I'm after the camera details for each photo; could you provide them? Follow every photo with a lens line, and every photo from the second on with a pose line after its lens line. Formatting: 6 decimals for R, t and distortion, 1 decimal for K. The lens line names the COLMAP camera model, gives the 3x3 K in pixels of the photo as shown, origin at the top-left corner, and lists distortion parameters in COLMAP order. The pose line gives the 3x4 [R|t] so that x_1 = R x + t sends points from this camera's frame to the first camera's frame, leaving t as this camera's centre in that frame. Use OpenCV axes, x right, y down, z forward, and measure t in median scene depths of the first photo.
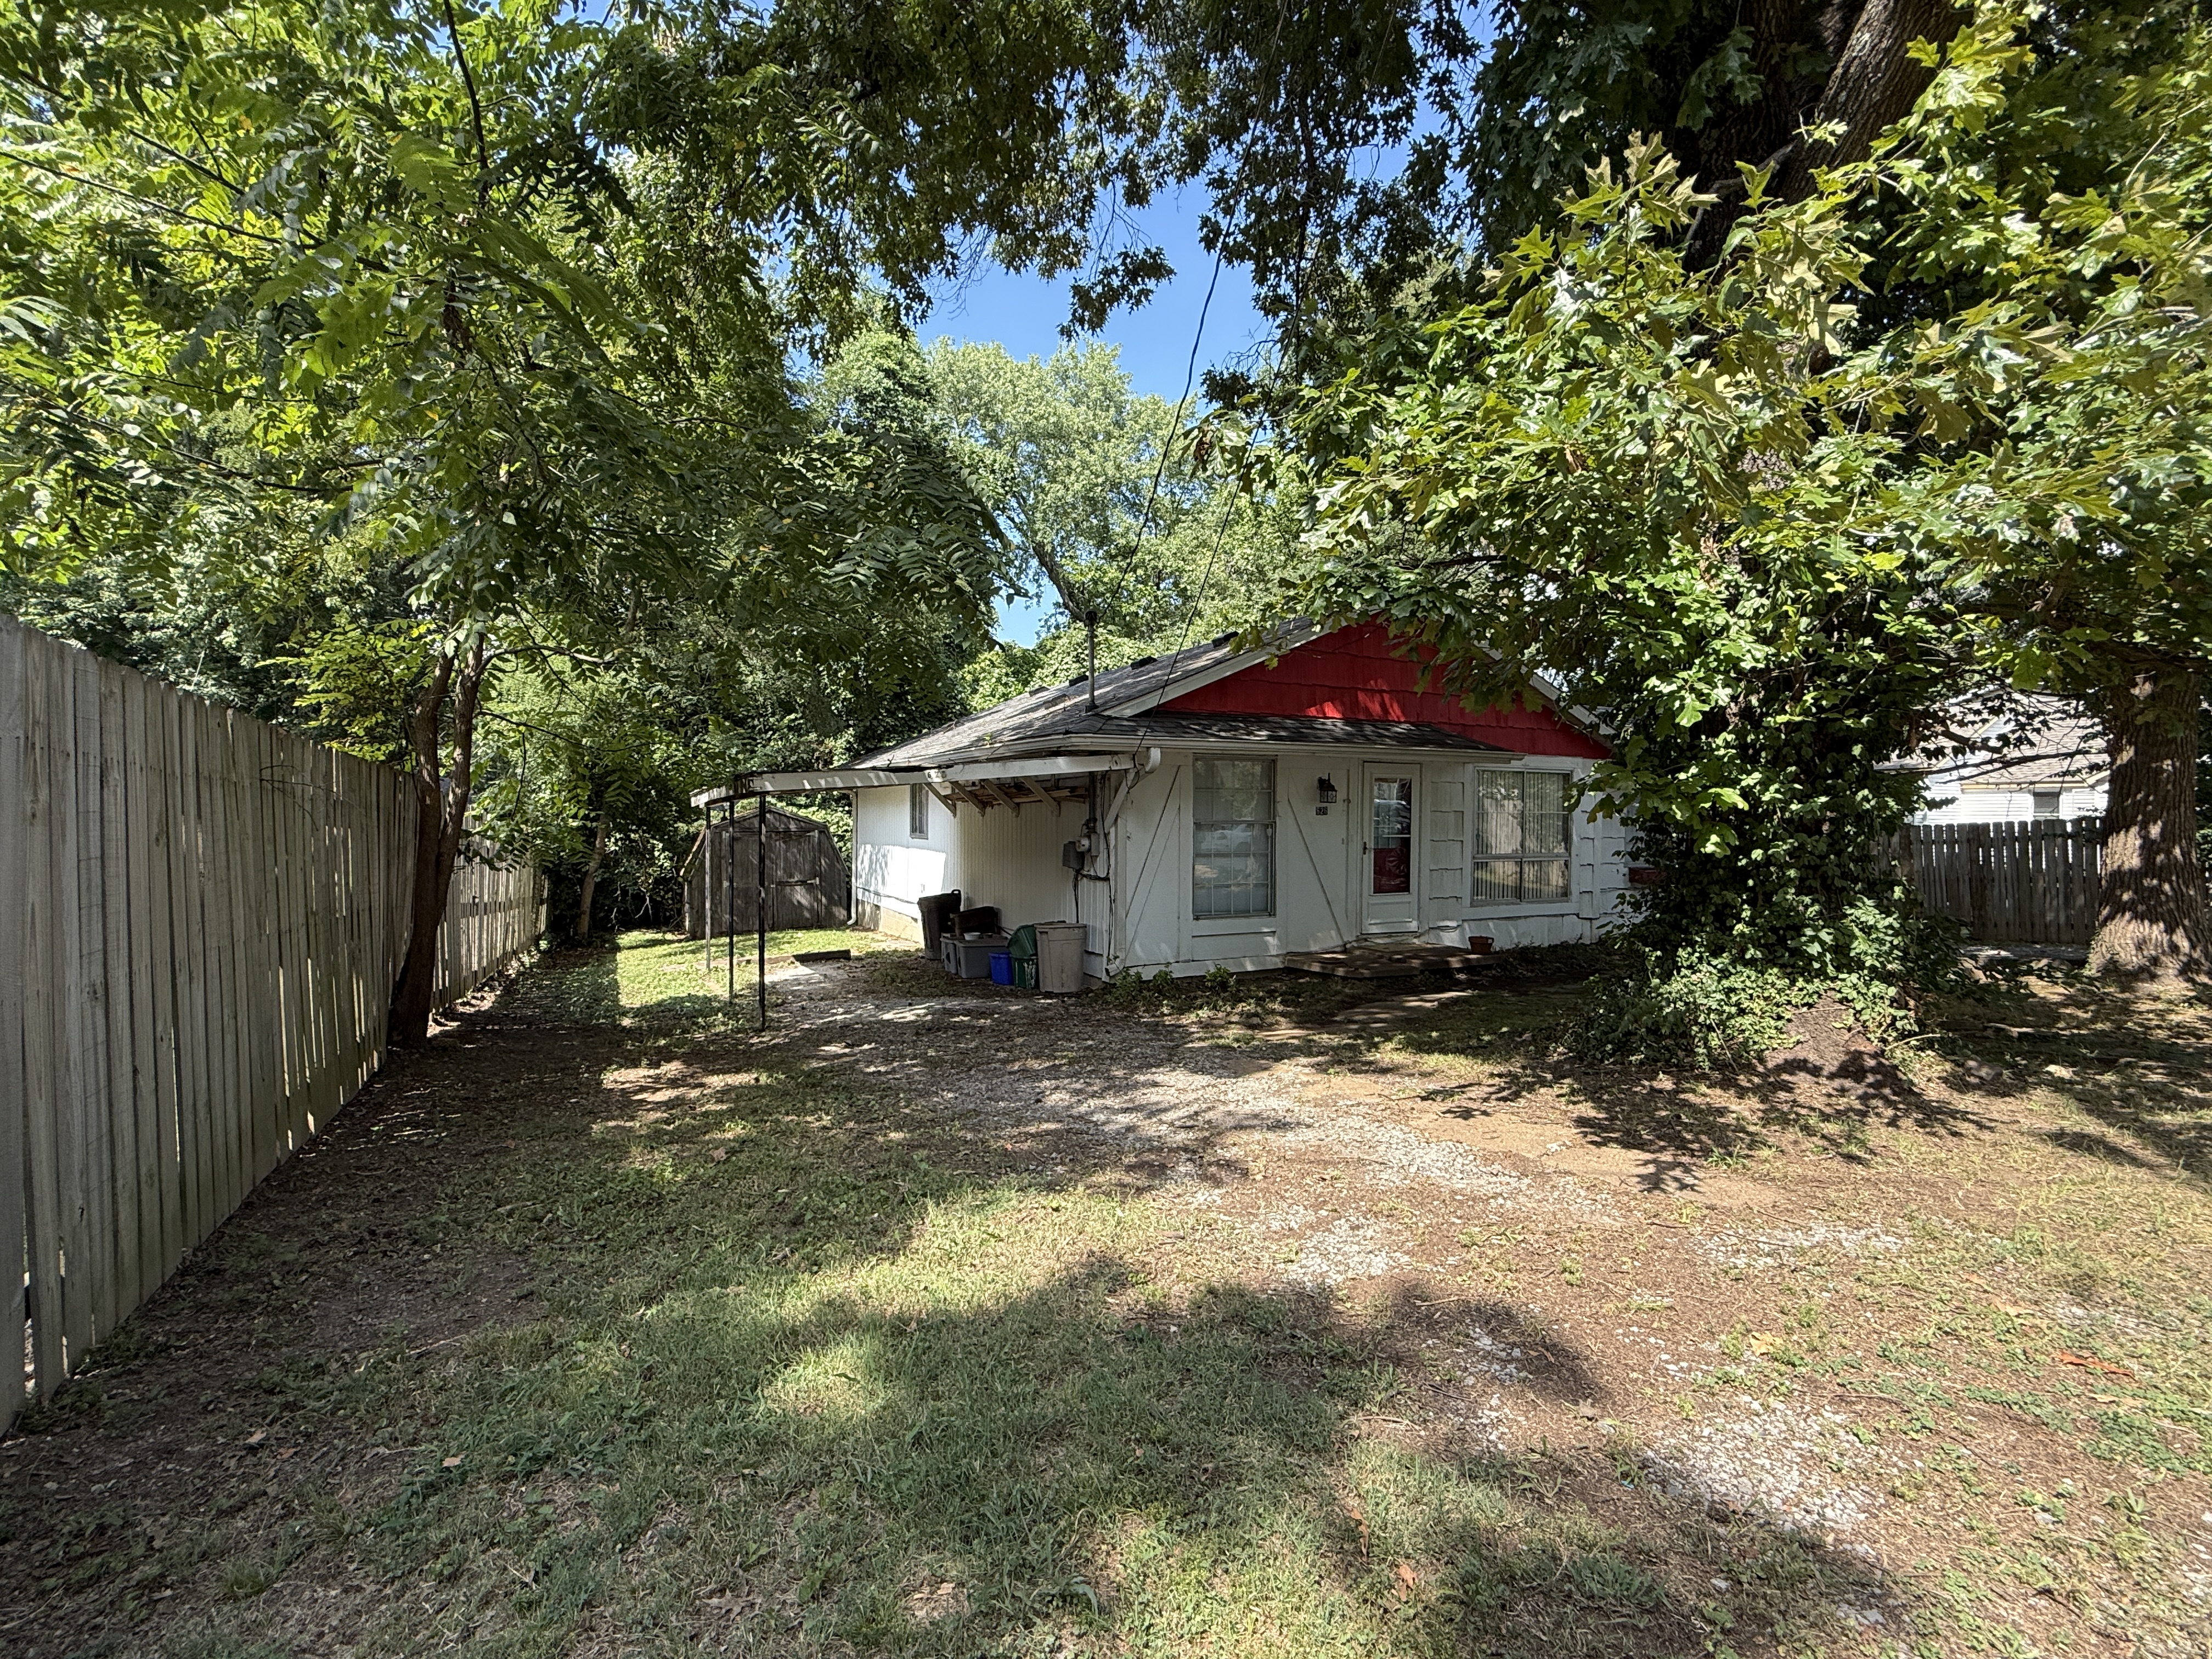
lens RADIAL K [[978.9, 0, 1111.9], [0, 978.9, 837.4], [0, 0, 1]] dist [-0.014365, -0.000086]
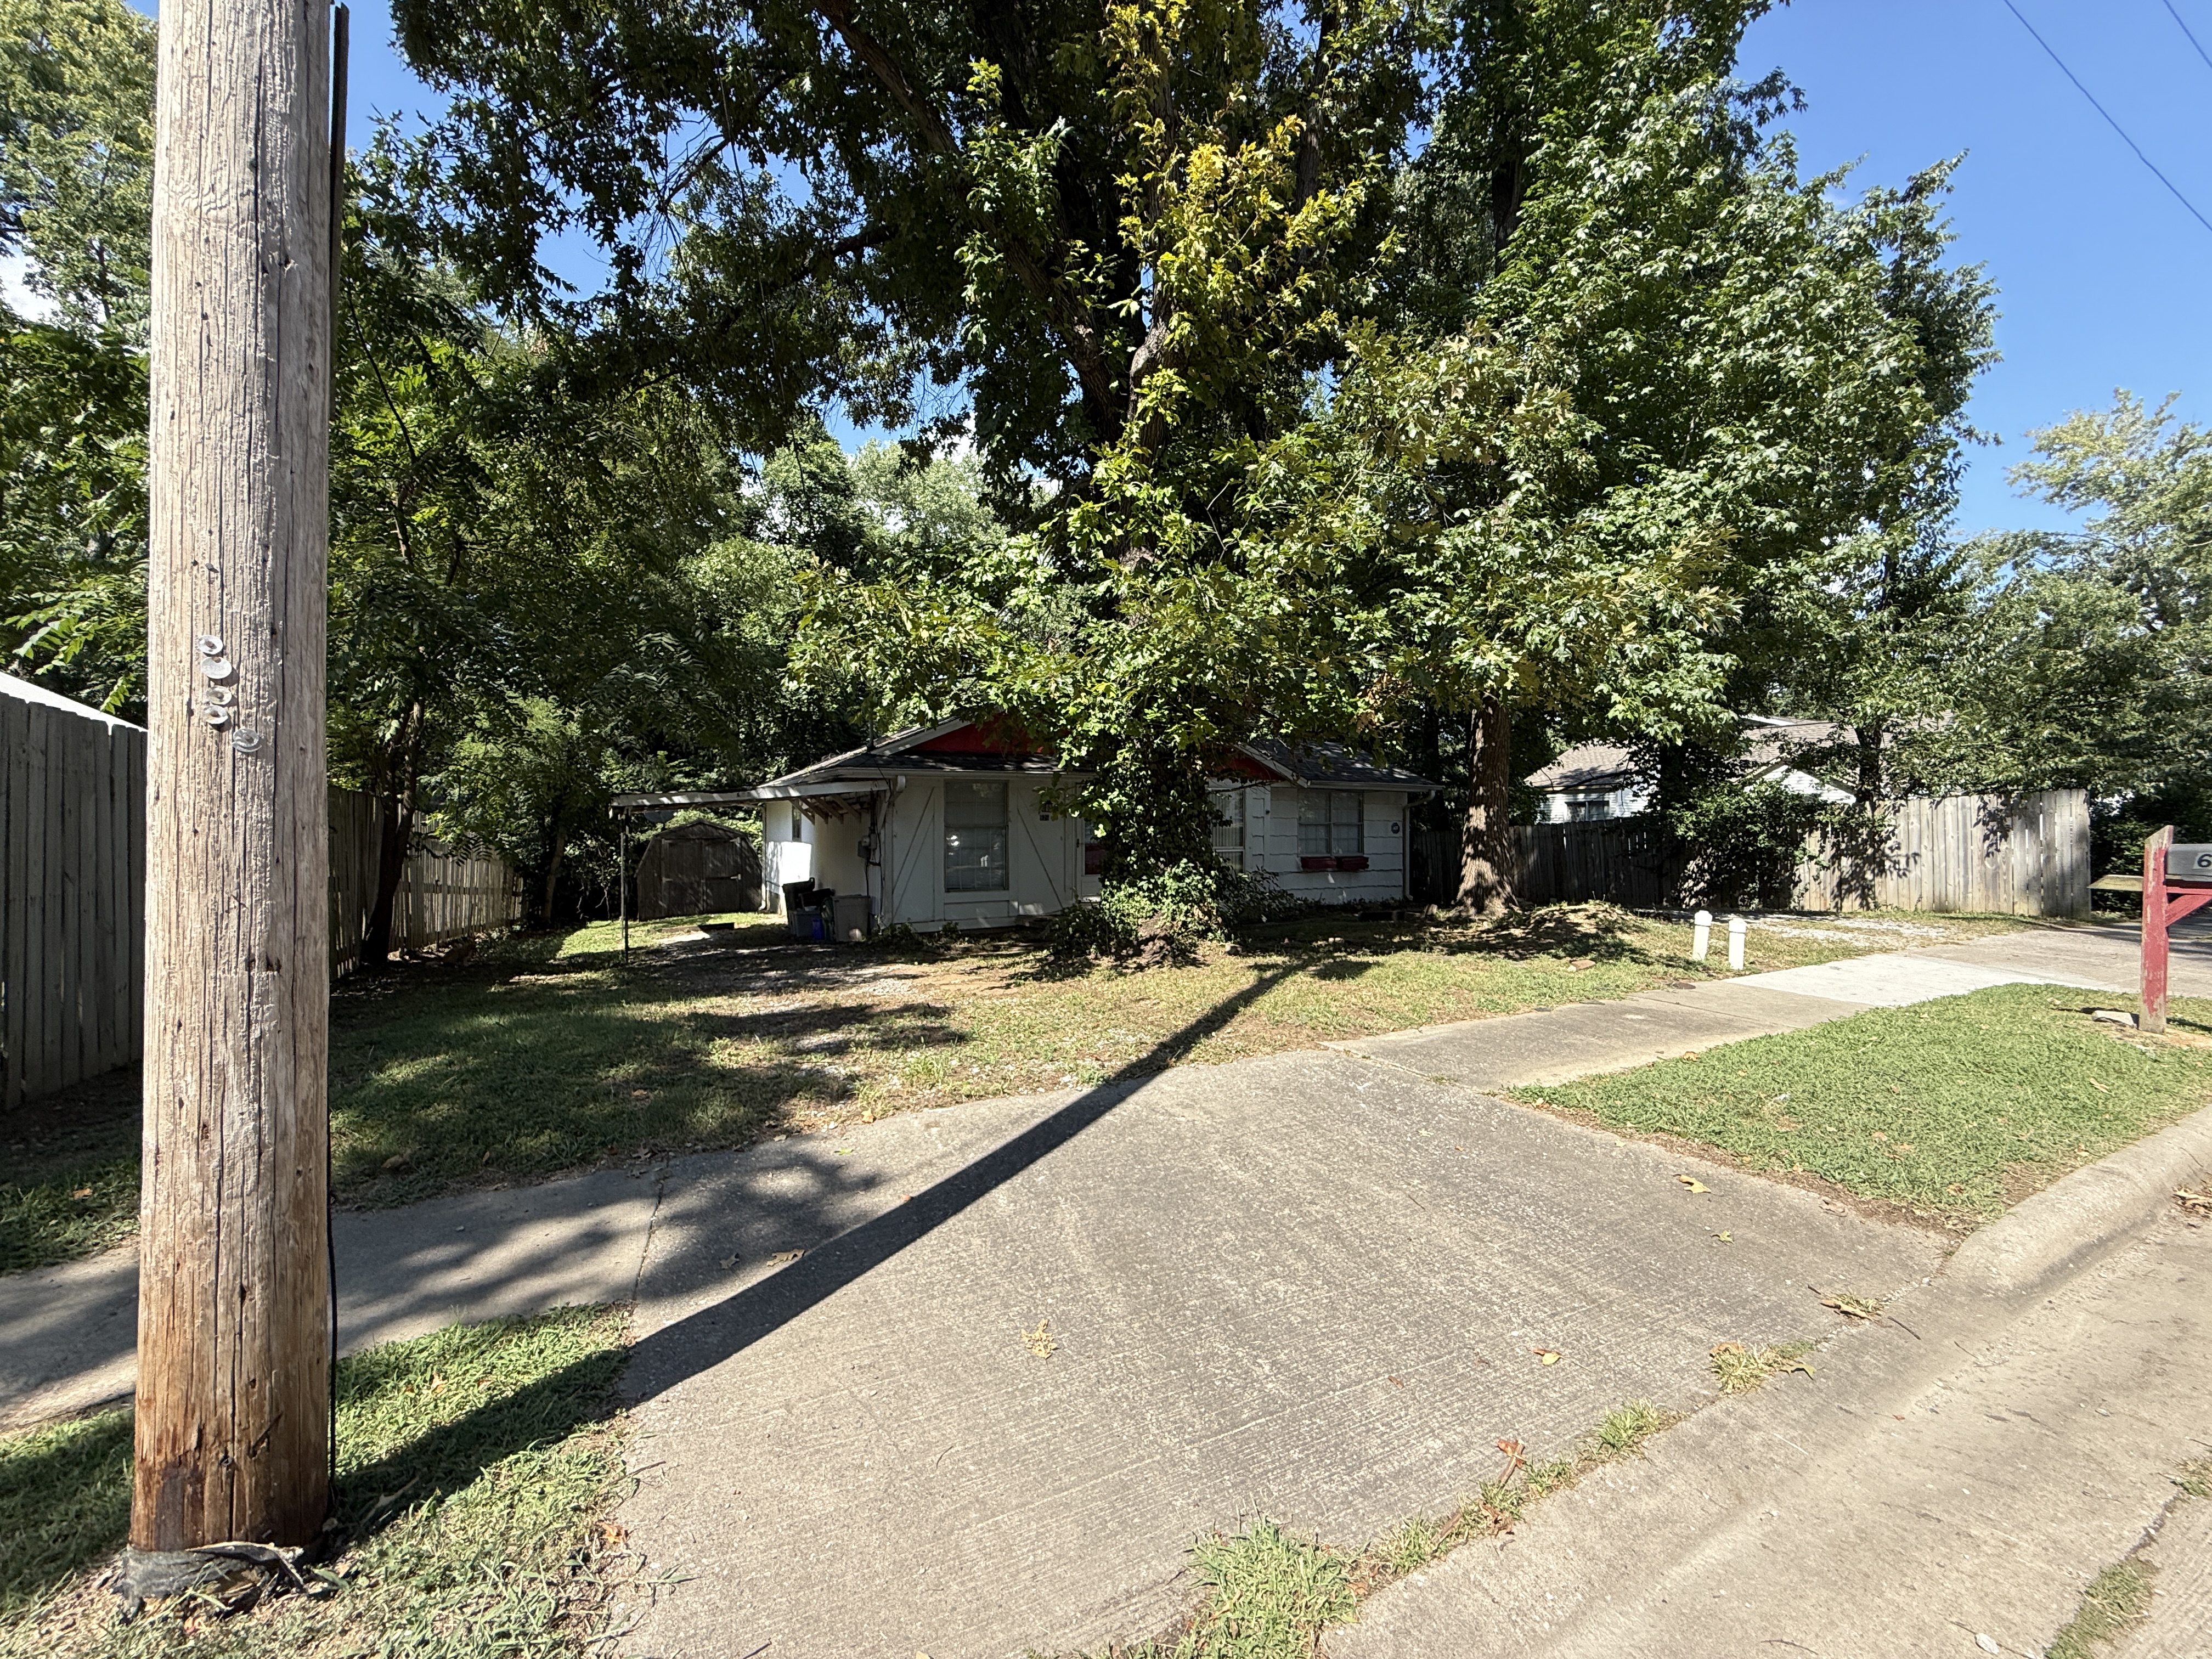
lens RADIAL K [[884.8, 0, 1099.2], [0, 884.8, 817.6], [0, 0, 1]] dist [0.007057, 0.000924]
pose [[0.999820, -0.008036, 0.017164, 0.214417], [0.008619, 0.999378, -0.034187, 0.014419], [-0.016879, 0.034329, 0.999268, -0.241400]]
